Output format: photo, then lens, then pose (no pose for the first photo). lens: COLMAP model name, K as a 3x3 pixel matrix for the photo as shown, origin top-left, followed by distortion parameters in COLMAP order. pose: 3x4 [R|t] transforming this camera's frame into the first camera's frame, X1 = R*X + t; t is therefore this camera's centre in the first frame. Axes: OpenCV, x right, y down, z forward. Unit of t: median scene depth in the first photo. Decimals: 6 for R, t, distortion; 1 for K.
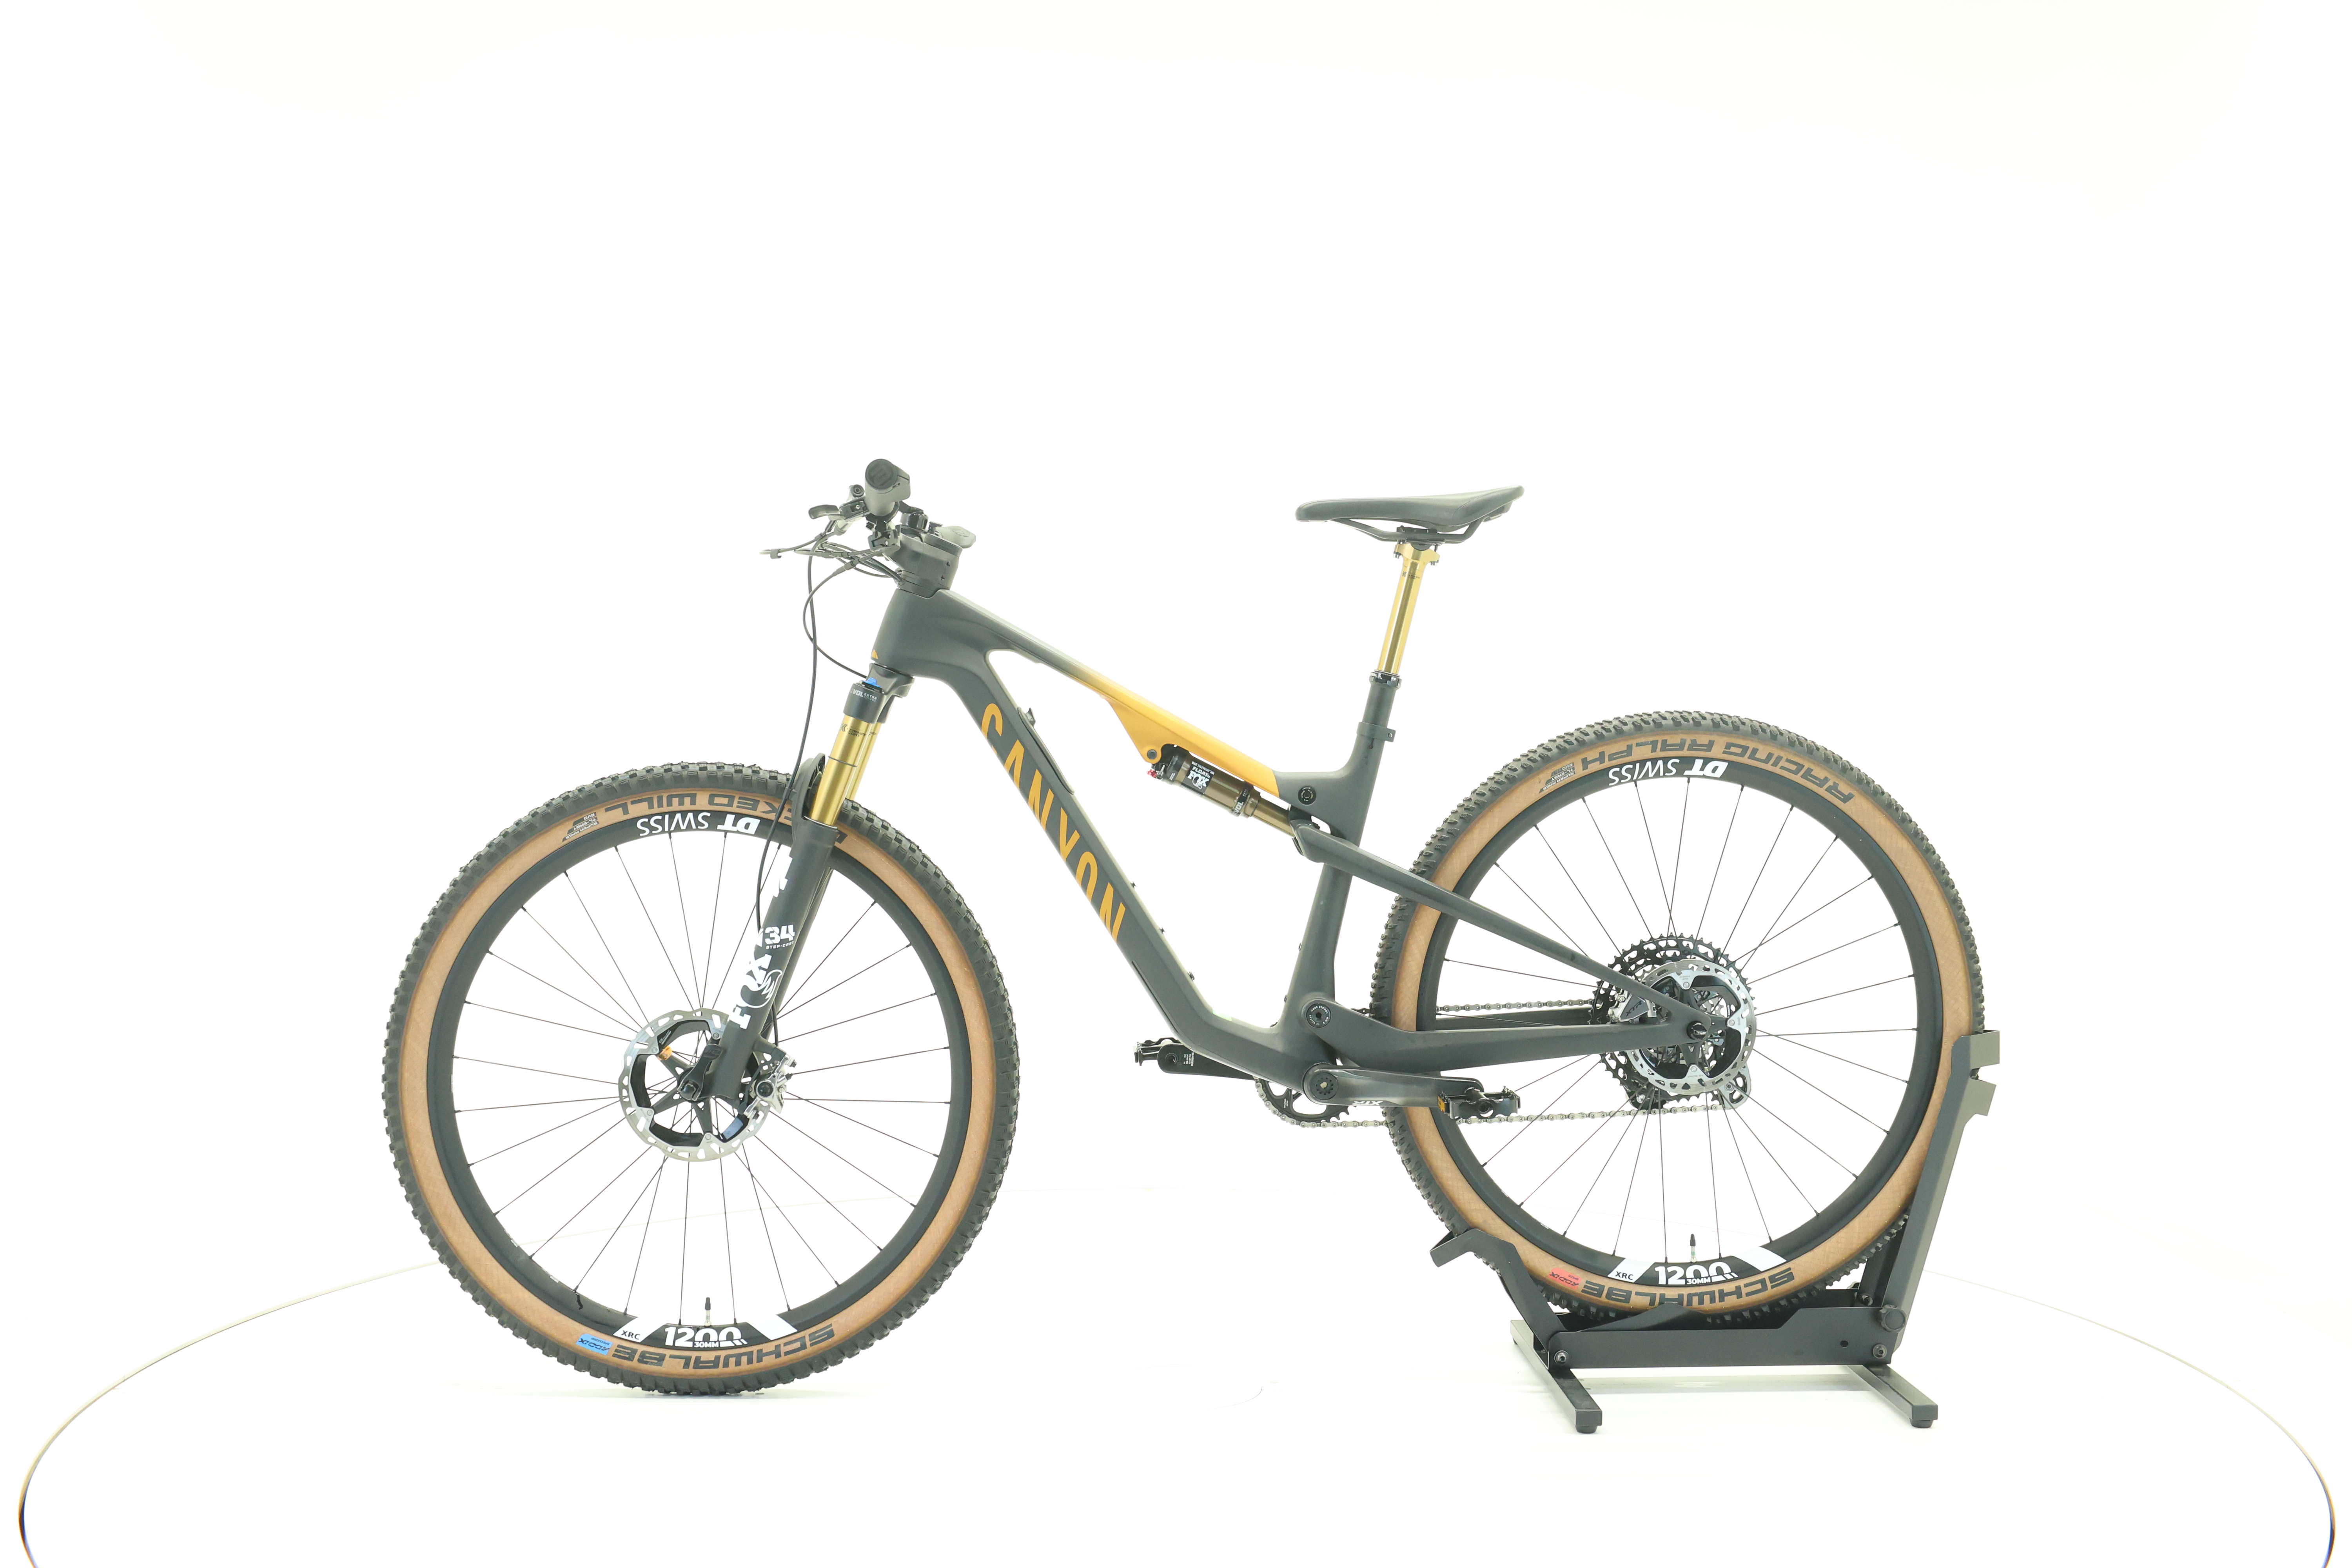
lens RADIAL K [[2491.2, 0, 1178.8], [0, 2491.2, 732.7], [0, 0, 1]] dist [-0.003981, 0.013121]
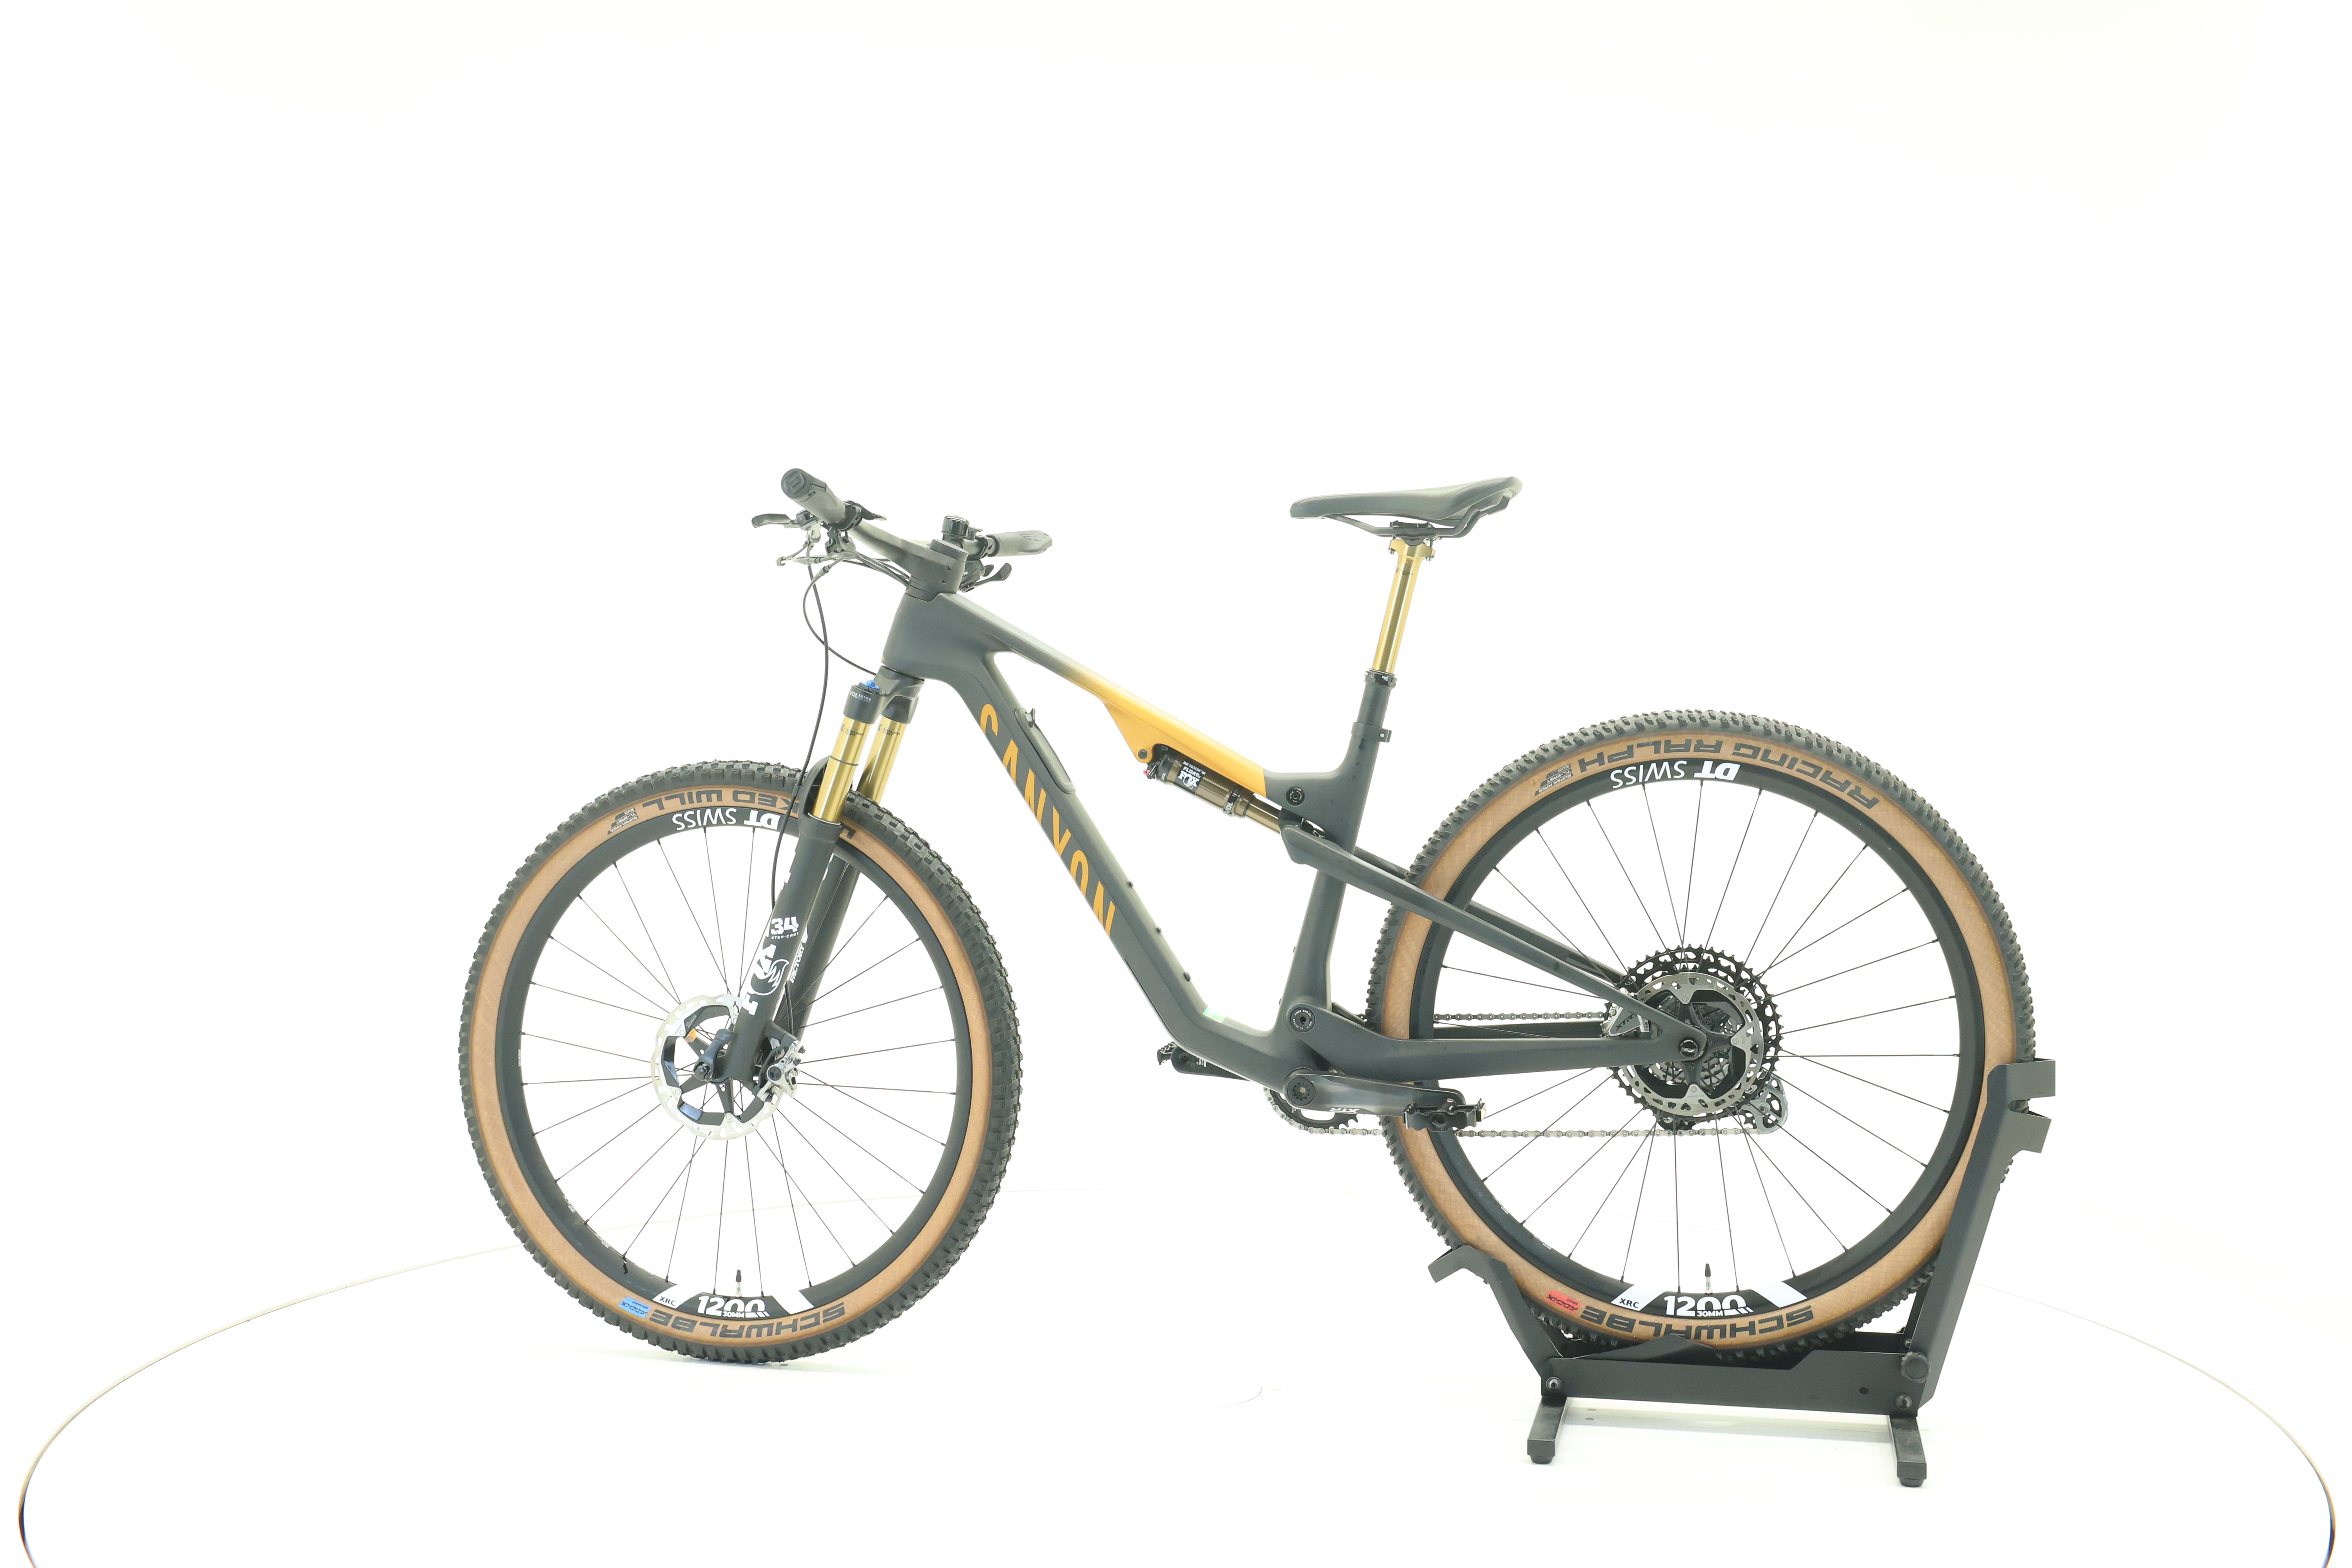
lens RADIAL K [[2491.2, 0, 1178.8], [0, 2491.2, 732.7], [0, 0, 1]] dist [-0.003981, 0.013121]
pose [[0.963181, 0.000107, -0.268853, 0.270631], [-0.000415, 0.999999, -0.001089, 0.001088], [0.268853, 0.001160, 0.963181, 0.037011]]
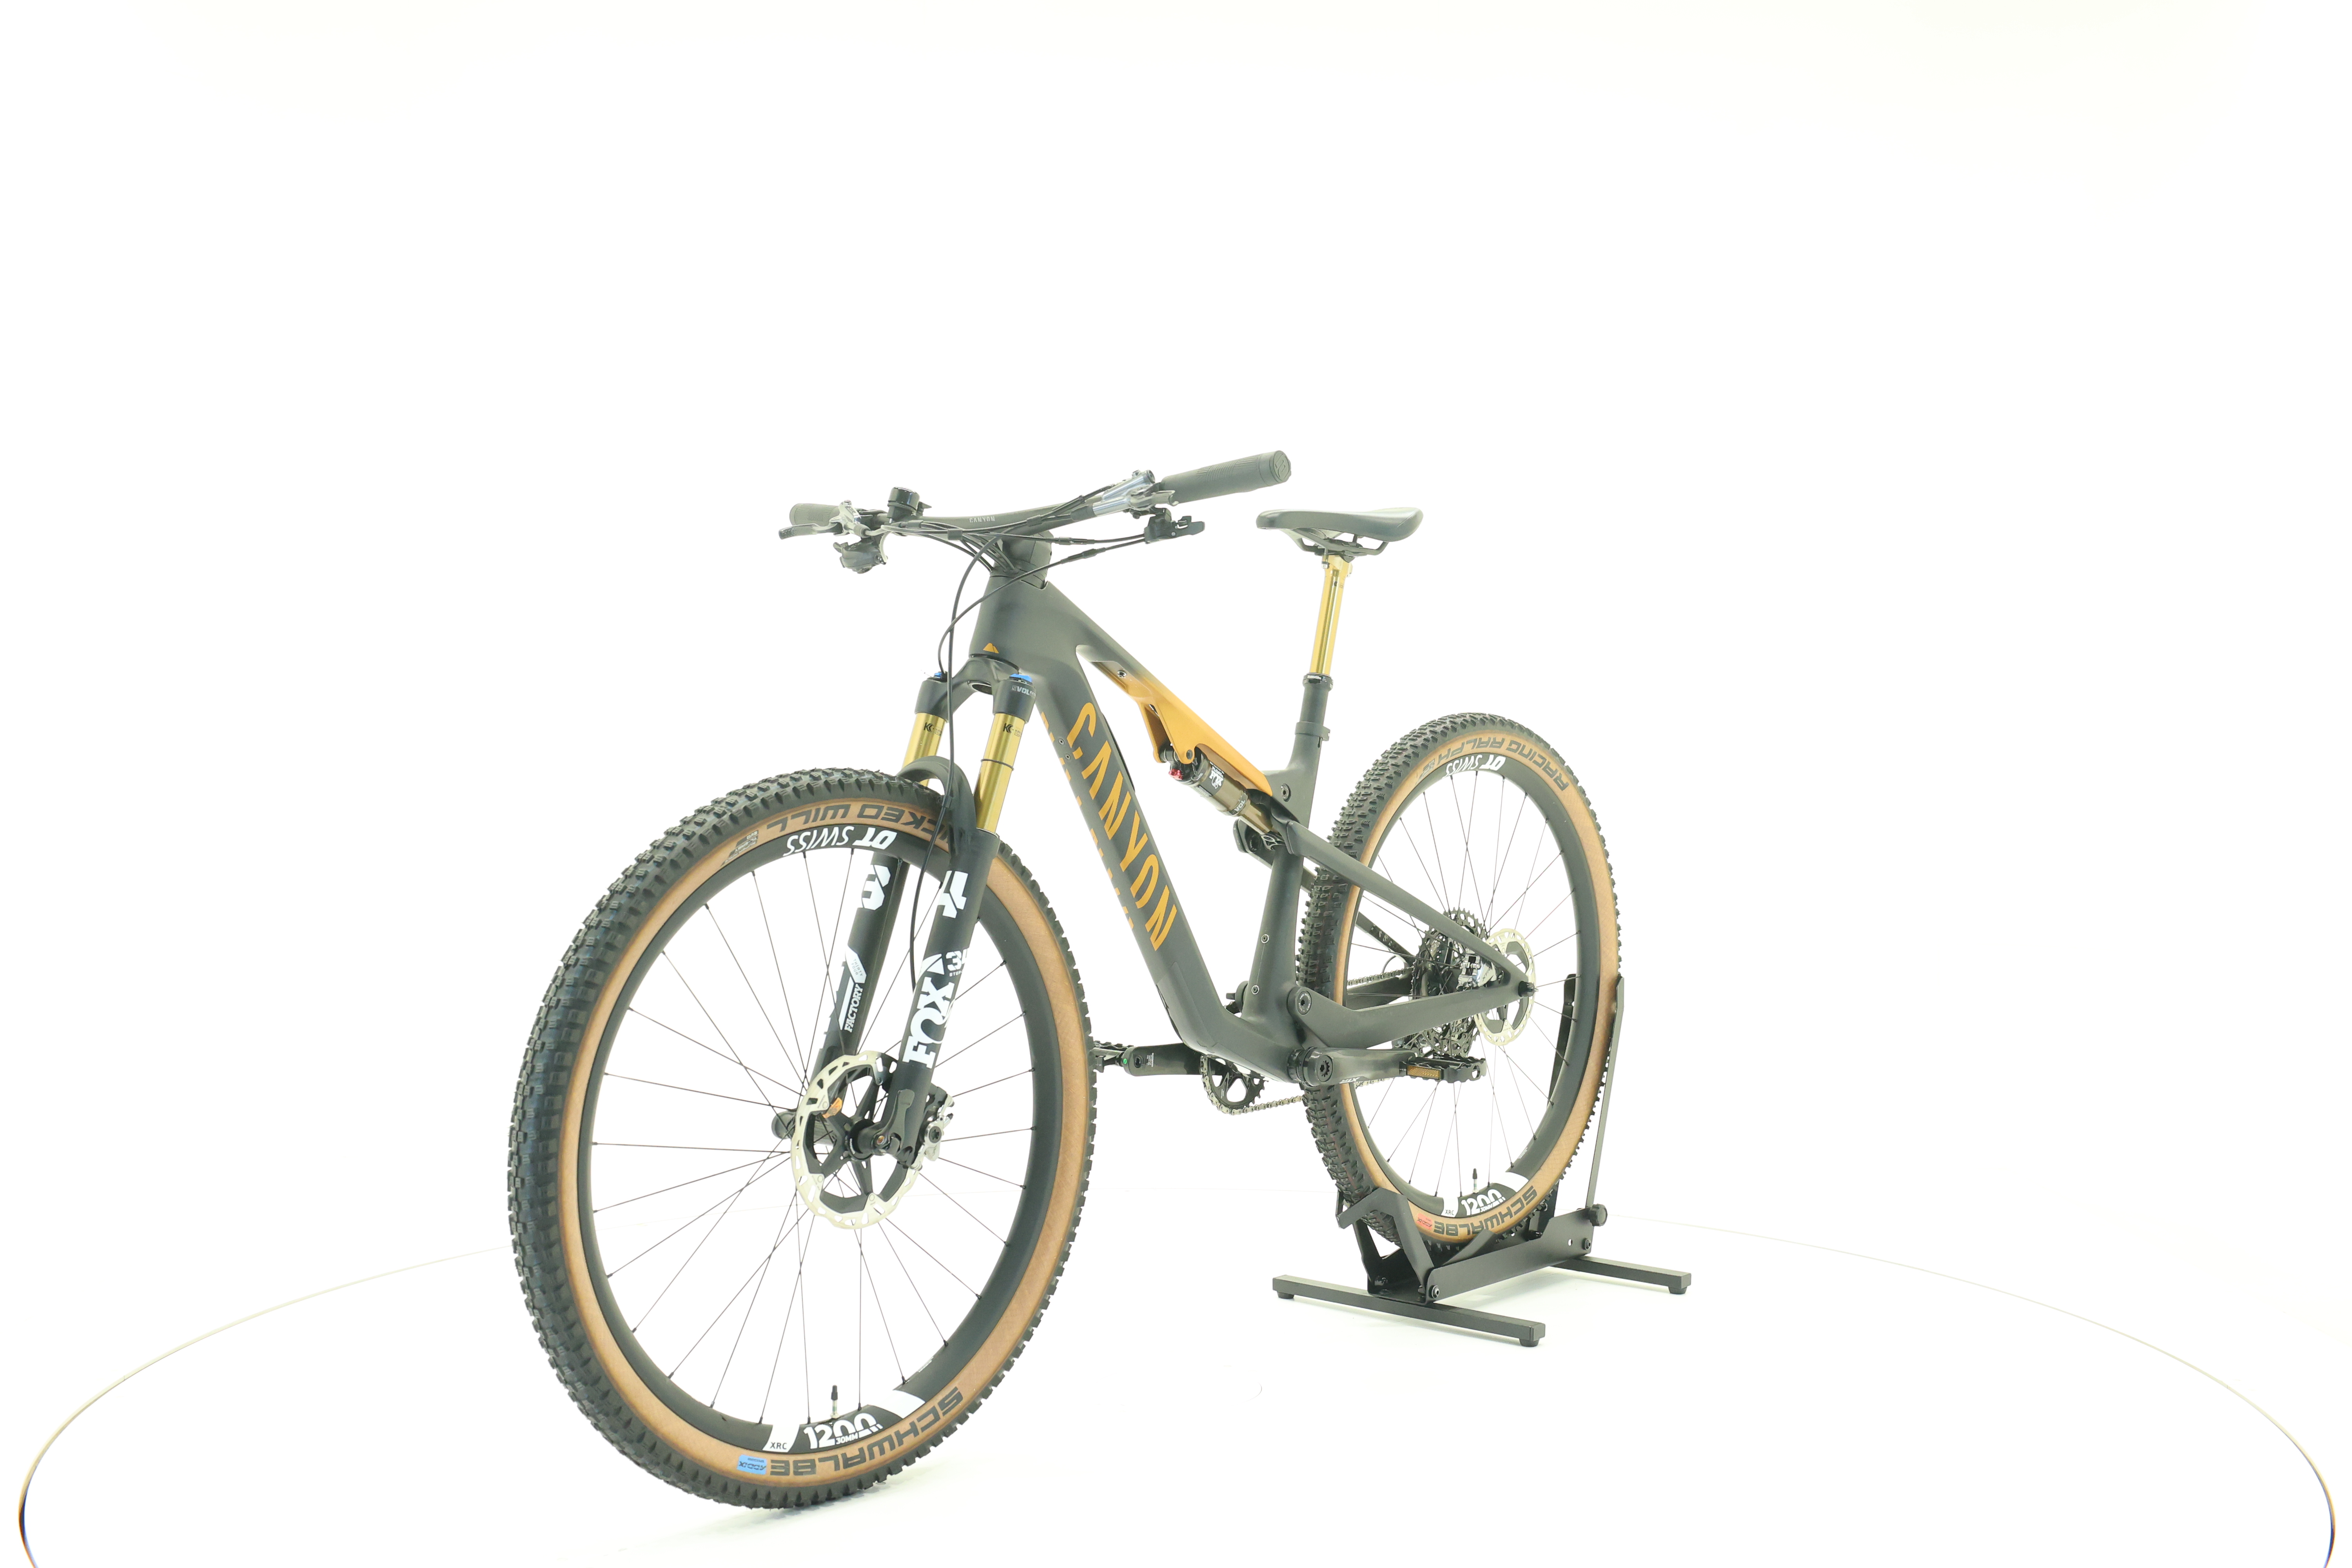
lens RADIAL K [[2491.2, 0, 1178.8], [0, 2491.2, 732.7], [0, 0, 1]] dist [-0.003981, 0.013121]
pose [[0.685181, -0.002110, 0.728370, -0.733382], [-0.000494, 0.999994, 0.003362, -0.003463], [-0.728373, -0.002664, 0.685176, 0.317063]]
